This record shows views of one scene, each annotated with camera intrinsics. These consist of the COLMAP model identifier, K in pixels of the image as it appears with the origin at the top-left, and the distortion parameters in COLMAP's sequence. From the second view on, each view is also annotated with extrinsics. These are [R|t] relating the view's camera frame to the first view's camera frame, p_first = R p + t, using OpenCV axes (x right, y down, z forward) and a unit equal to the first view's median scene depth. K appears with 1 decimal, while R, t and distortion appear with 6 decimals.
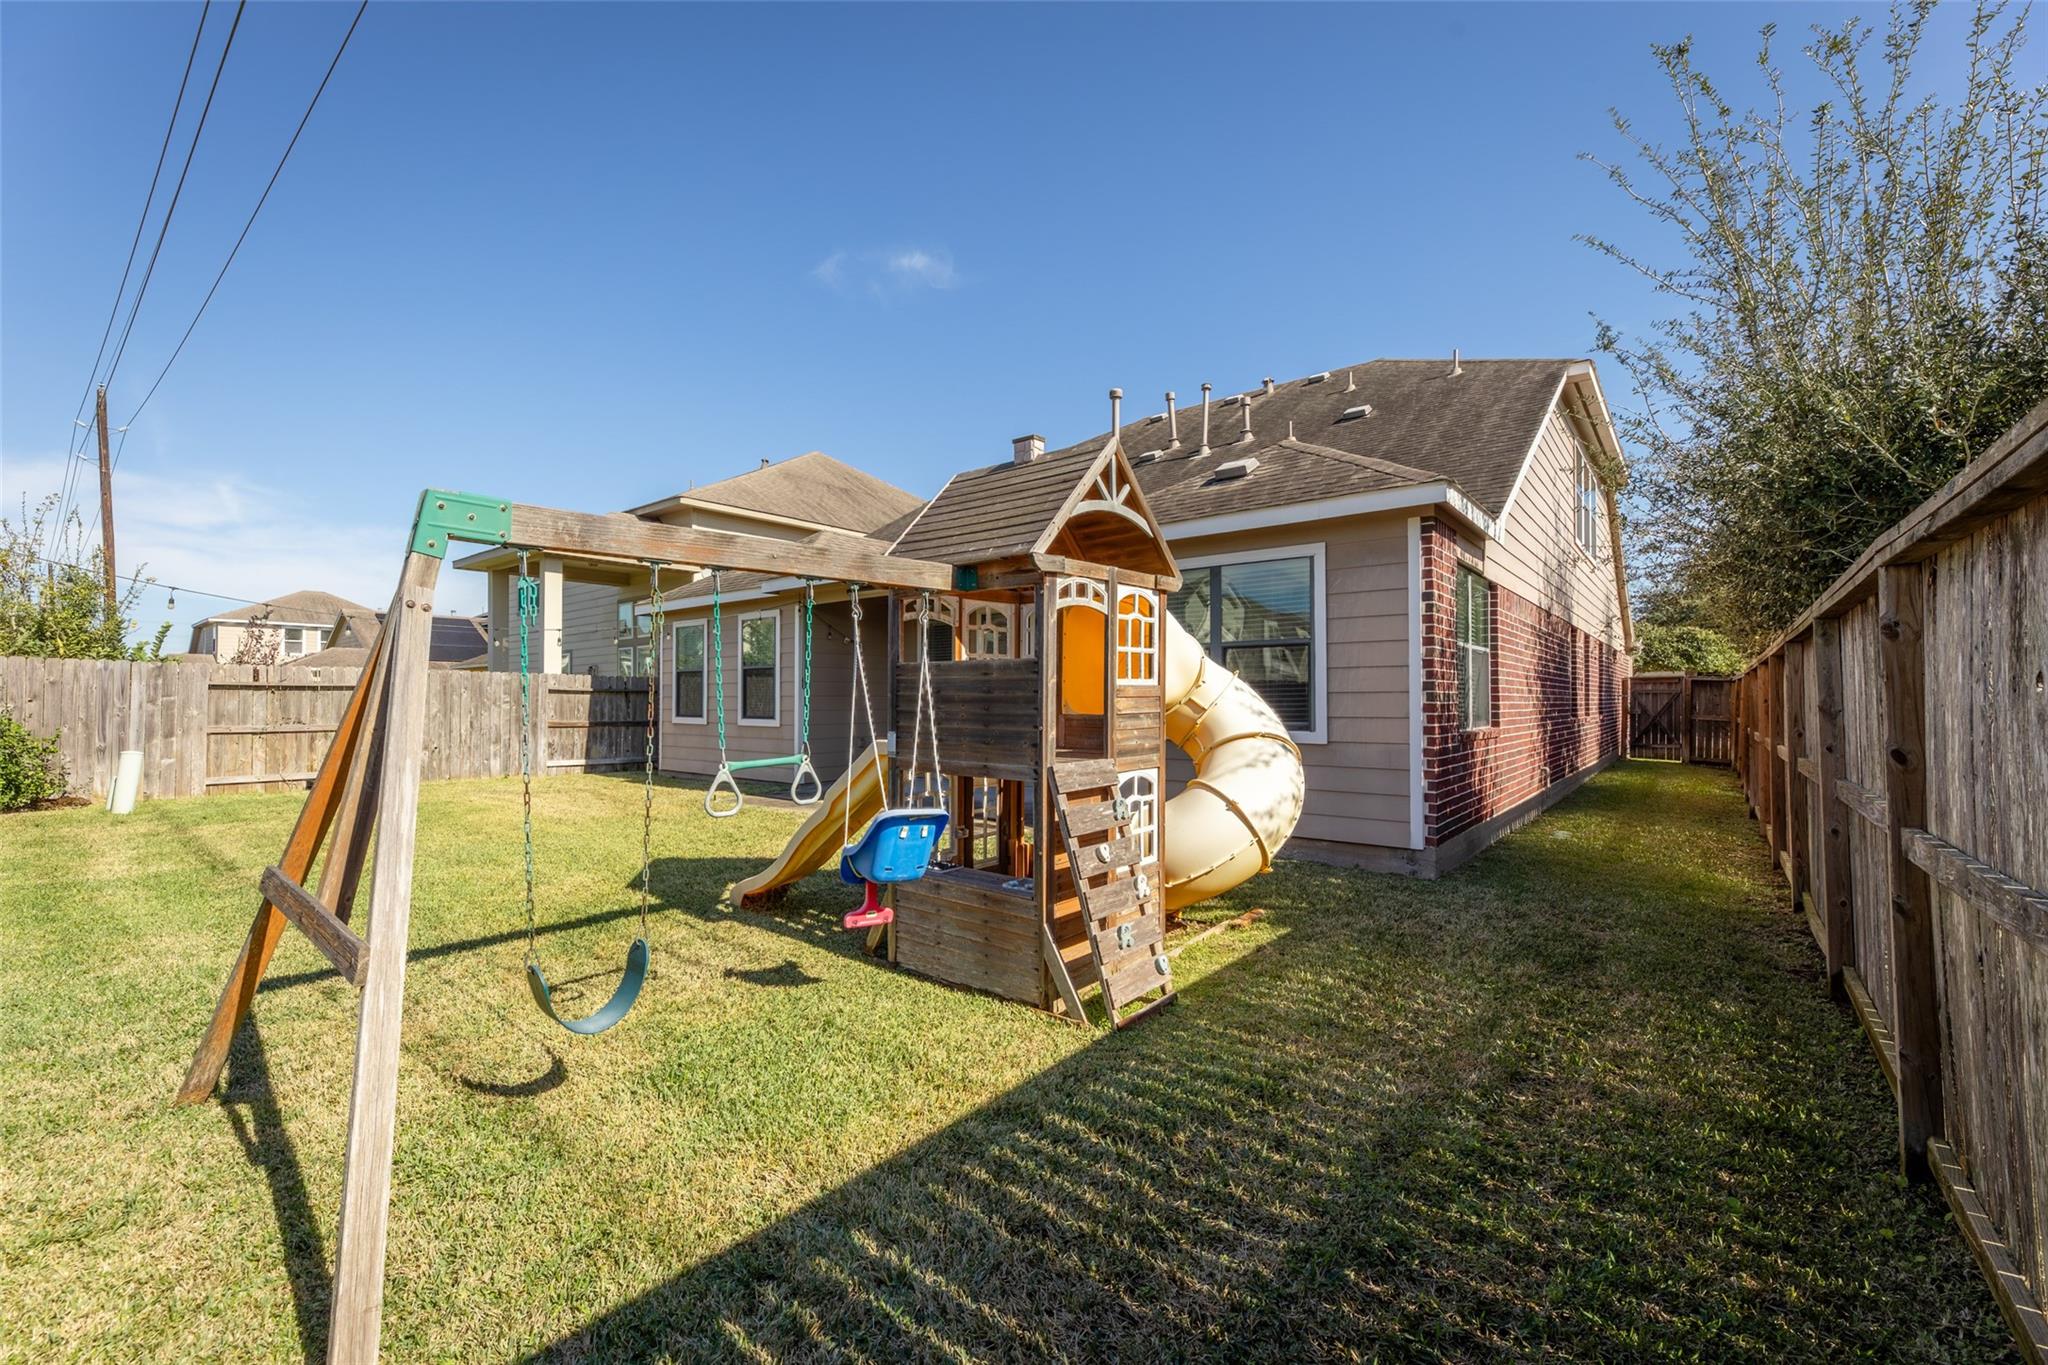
lens RADIAL K [[822.0, 0, 1015.2], [0, 822.0, 682.0], [0, 0, 1]] dist [0.000674, 0.000053]
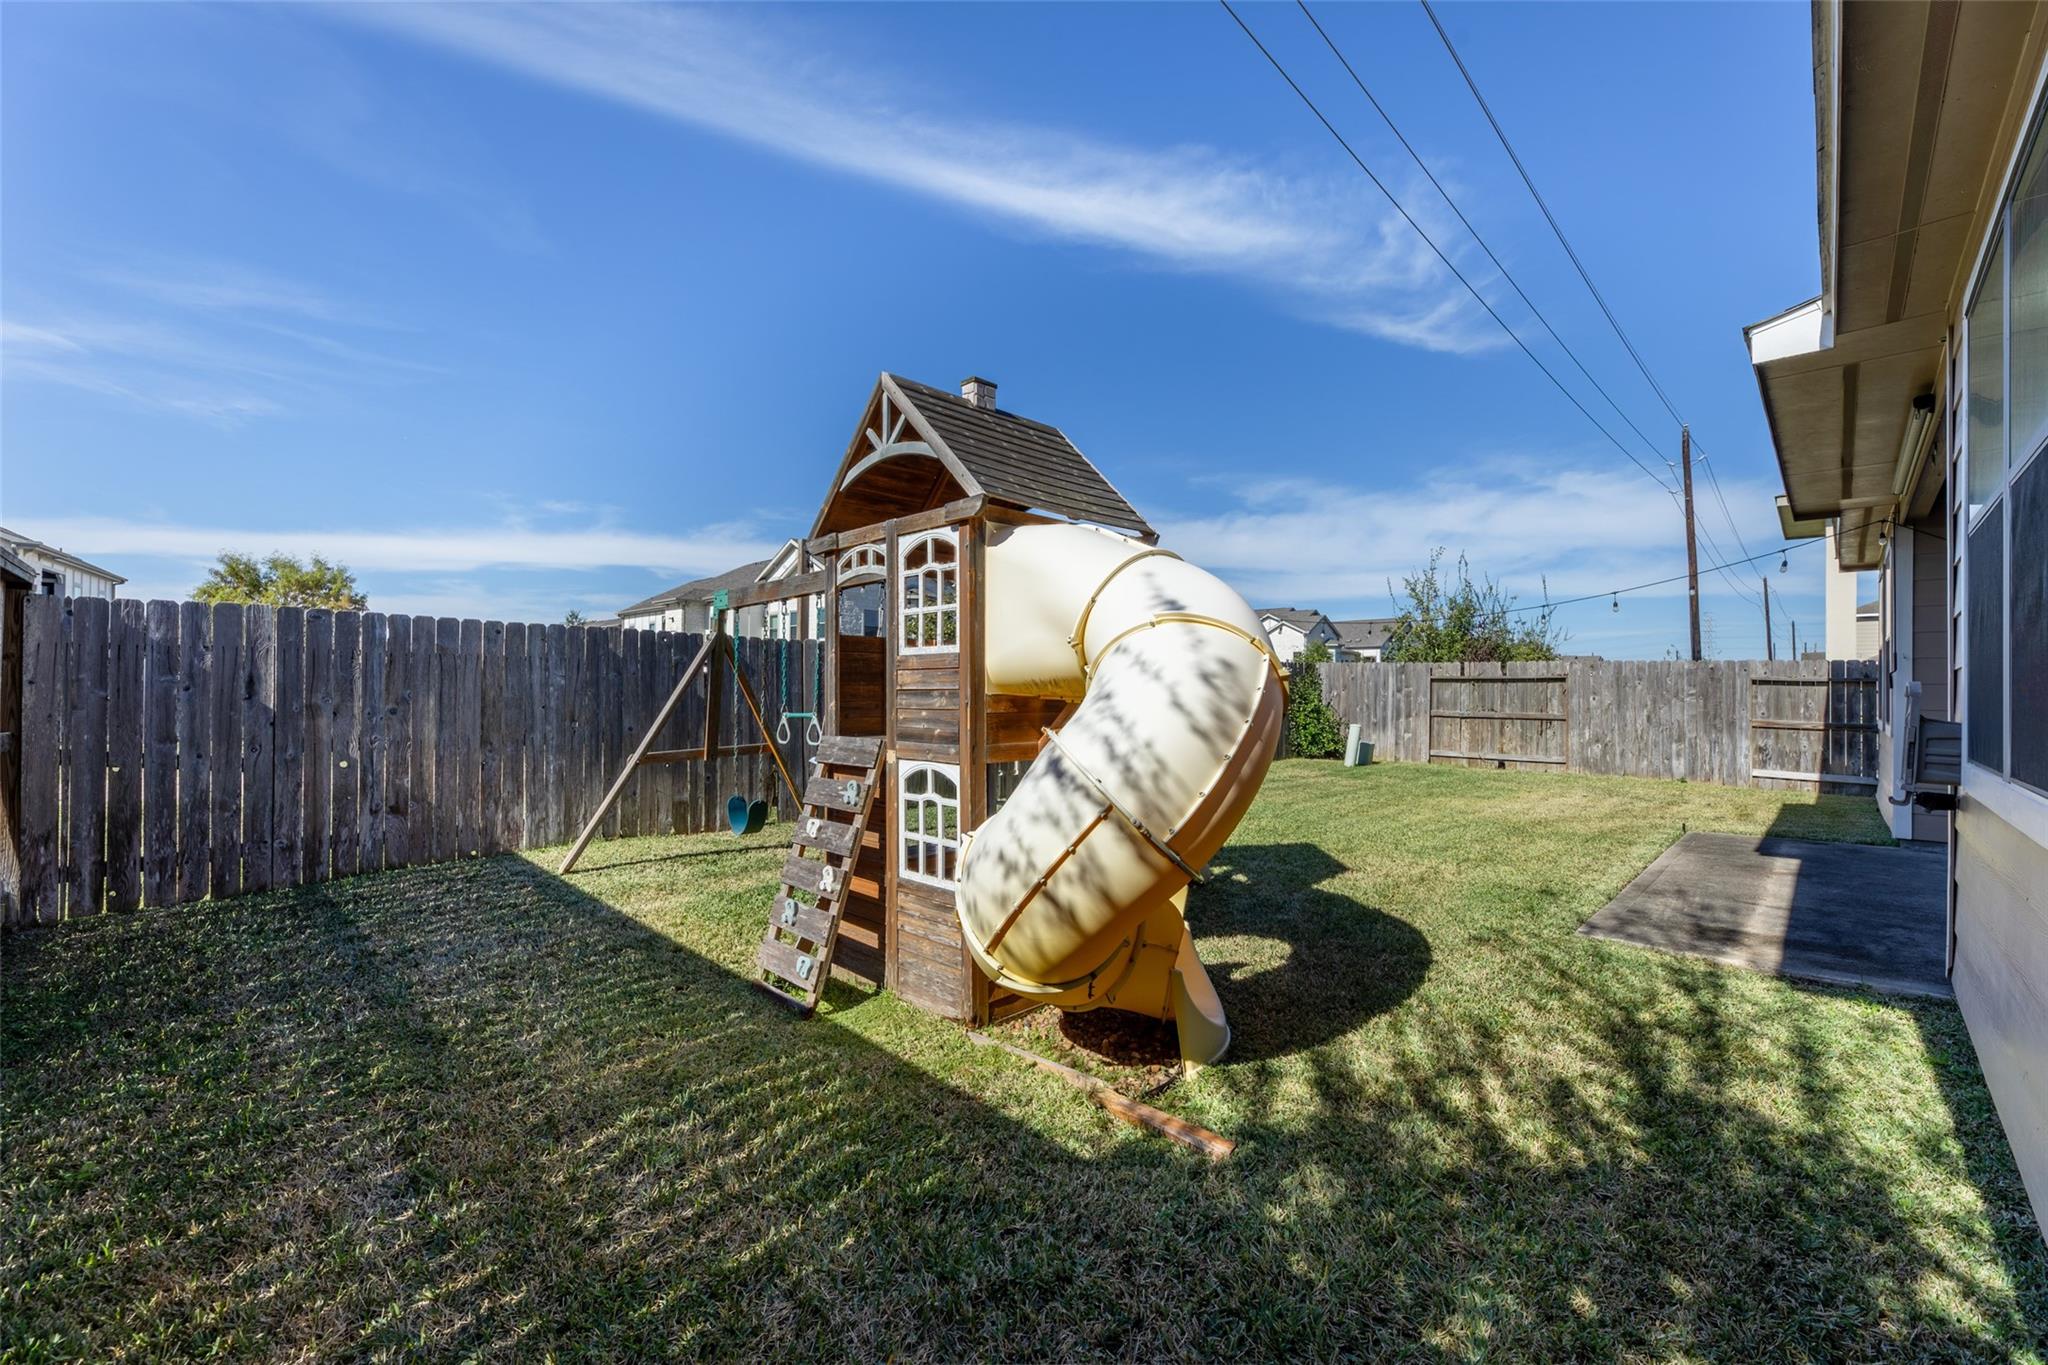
lens RADIAL K [[822.0, 0, 1015.2], [0, 822.0, 682.0], [0, 0, 1]] dist [0.000674, 0.000053]
pose [[-0.081283, -0.009974, -0.996641, 0.389797], [0.010846, 0.999882, -0.010891, 0.016885], [0.996632, -0.011695, -0.081165, 0.481462]]
